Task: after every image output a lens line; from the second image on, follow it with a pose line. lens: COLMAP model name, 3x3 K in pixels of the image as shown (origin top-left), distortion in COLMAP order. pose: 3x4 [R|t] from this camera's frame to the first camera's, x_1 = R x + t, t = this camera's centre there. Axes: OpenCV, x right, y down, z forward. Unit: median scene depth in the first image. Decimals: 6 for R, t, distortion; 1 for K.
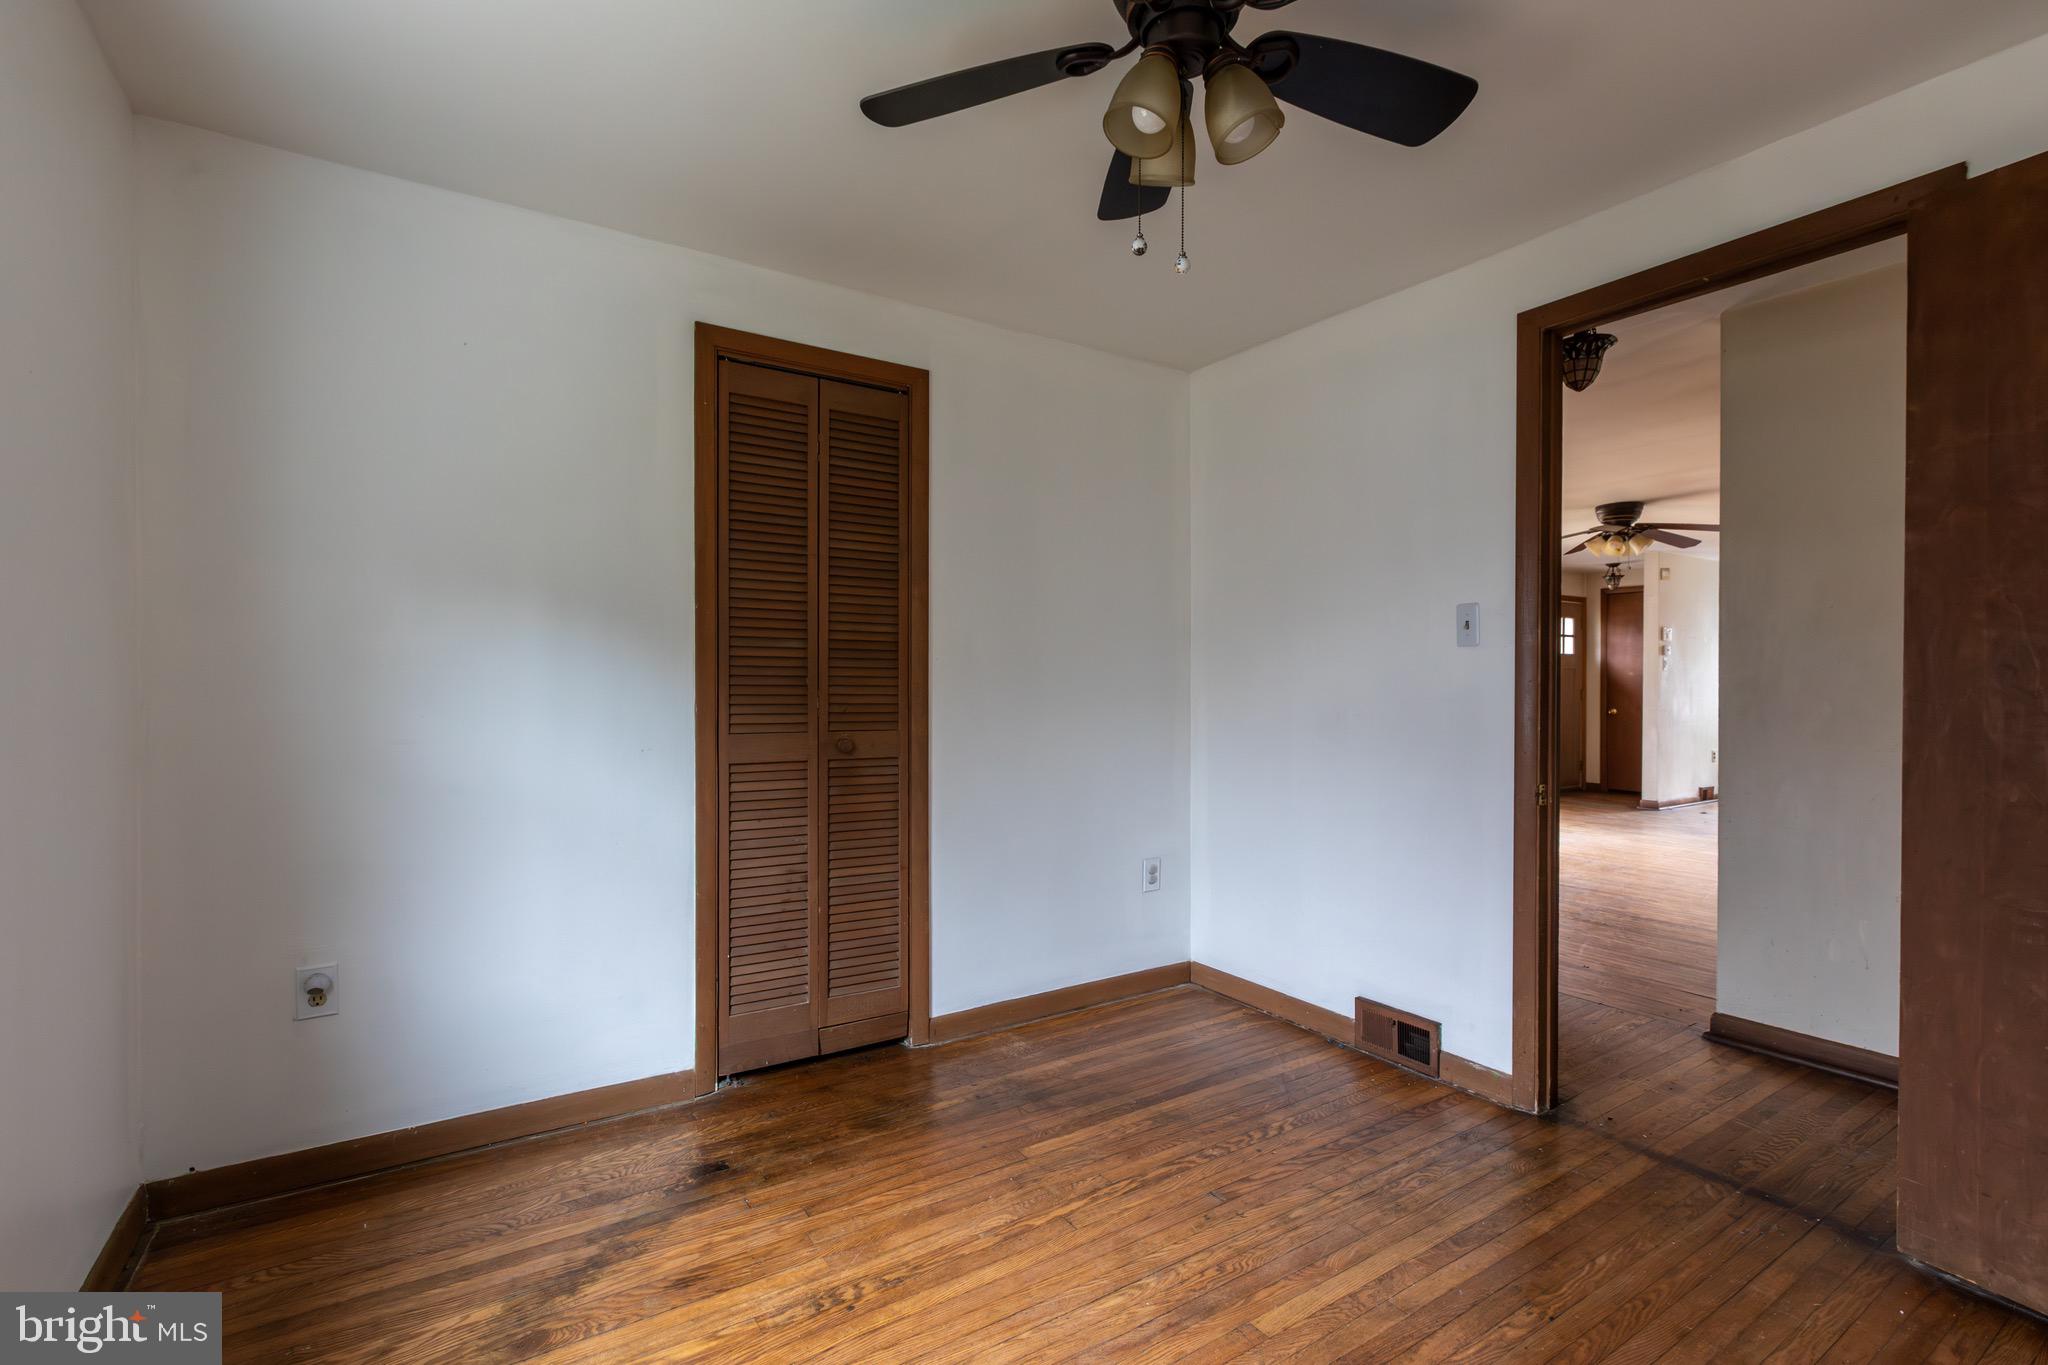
lens RADIAL K [[932.2, 0, 1030.4], [0, 932.2, 684.9], [0, 0, 1]] dist [-0.002424, -0.000652]
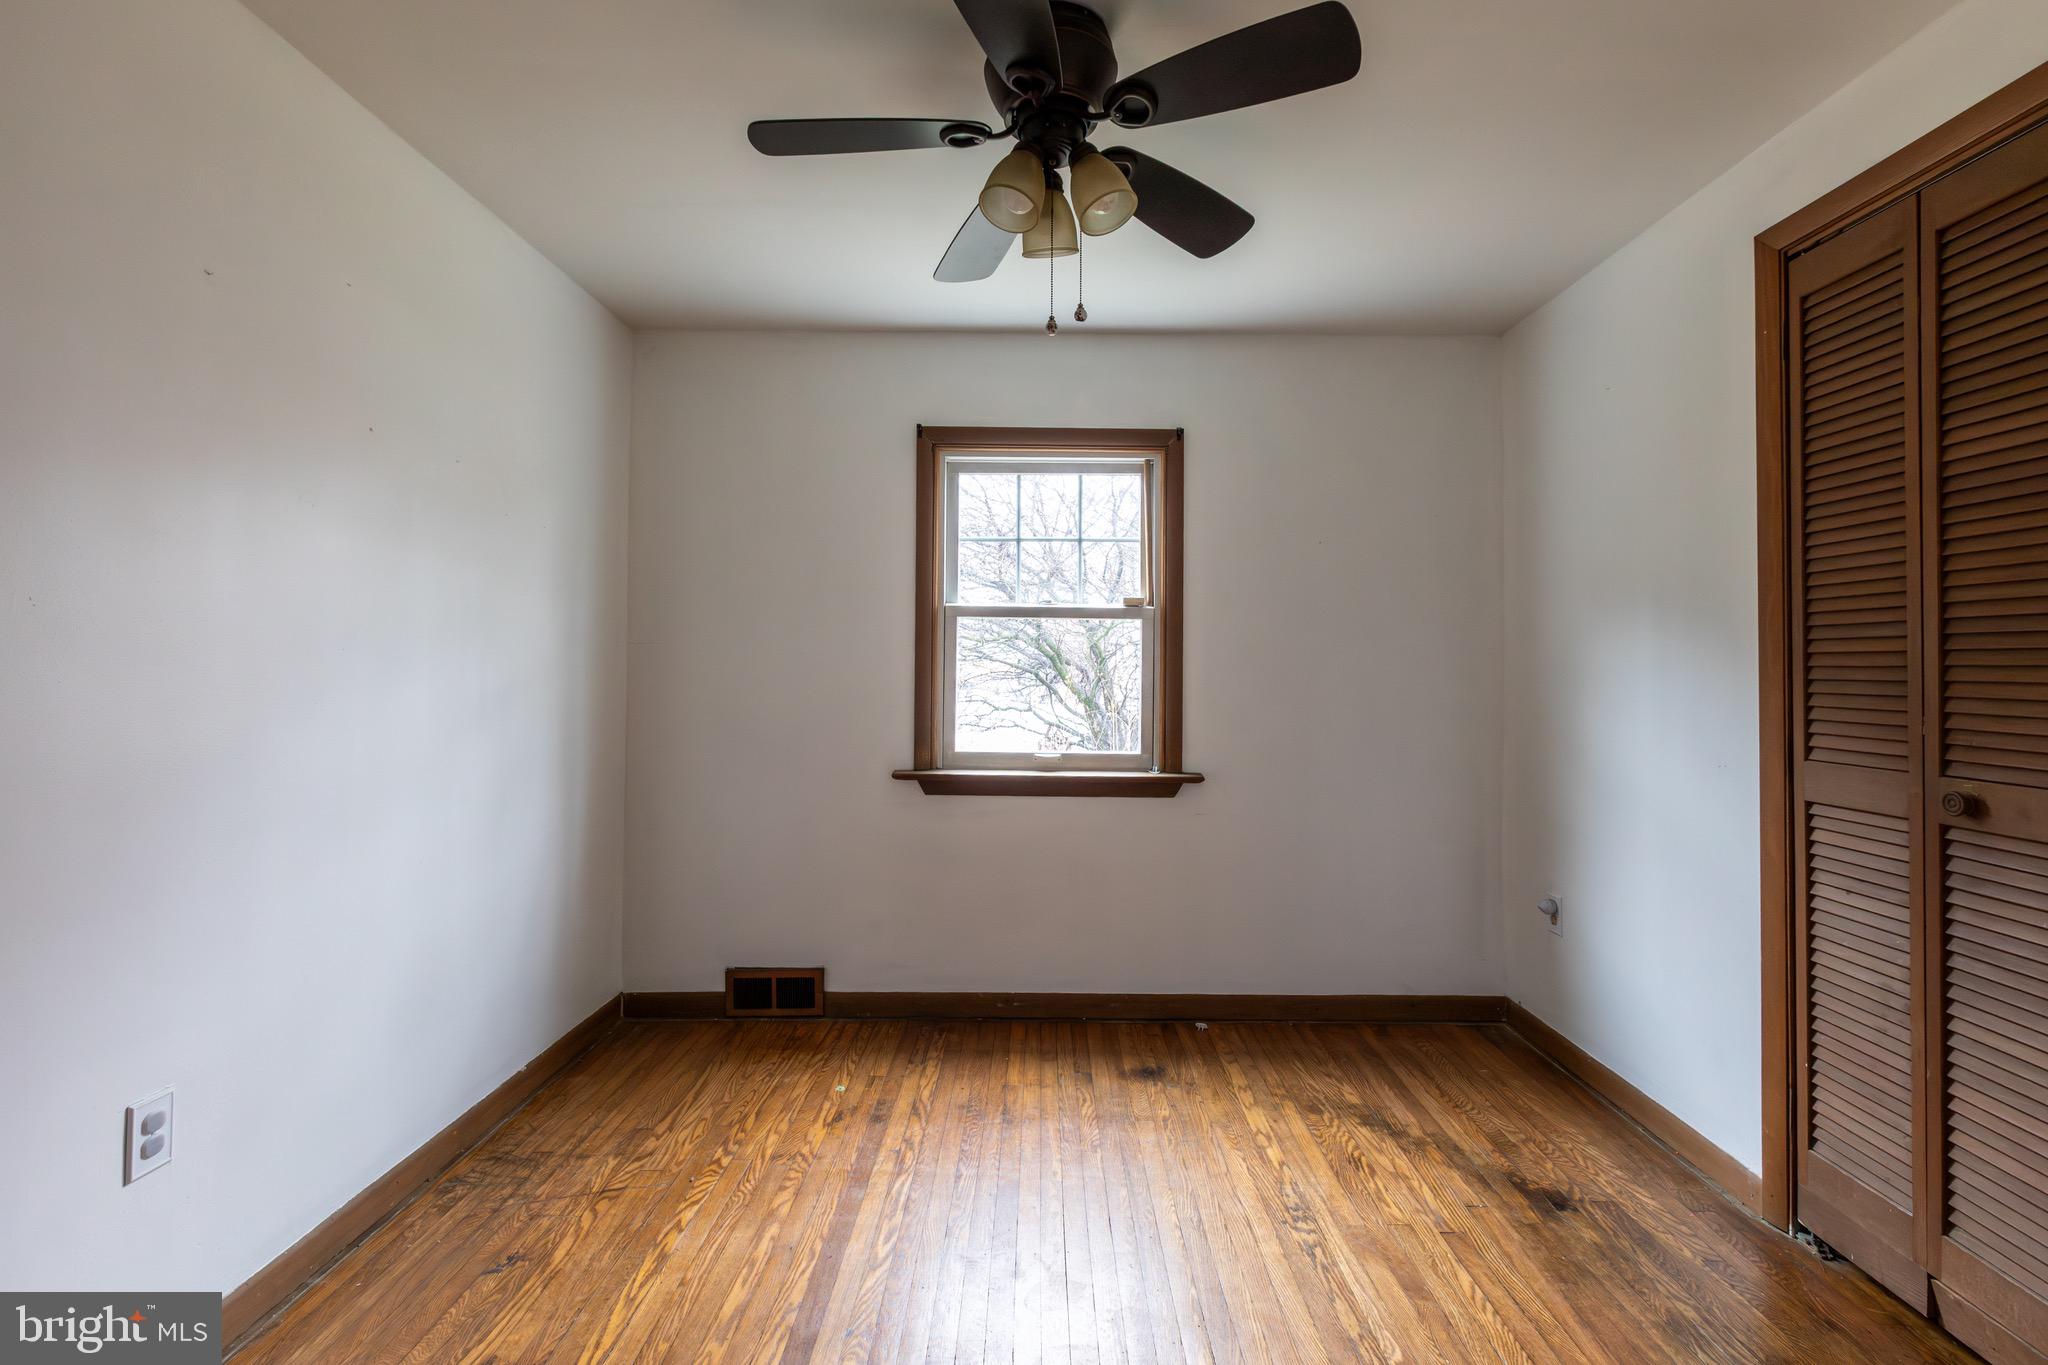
lens RADIAL K [[932.2, 0, 1023.9], [0, 932.2, 665.7], [0, 0, 1]] dist [-0.002424, -0.000652]
pose [[-0.561157, -0.010391, -0.827644, 0.824129], [-0.014240, 0.999894, -0.002899, -0.013769], [0.827587, 0.010159, -0.561246, 1.185454]]
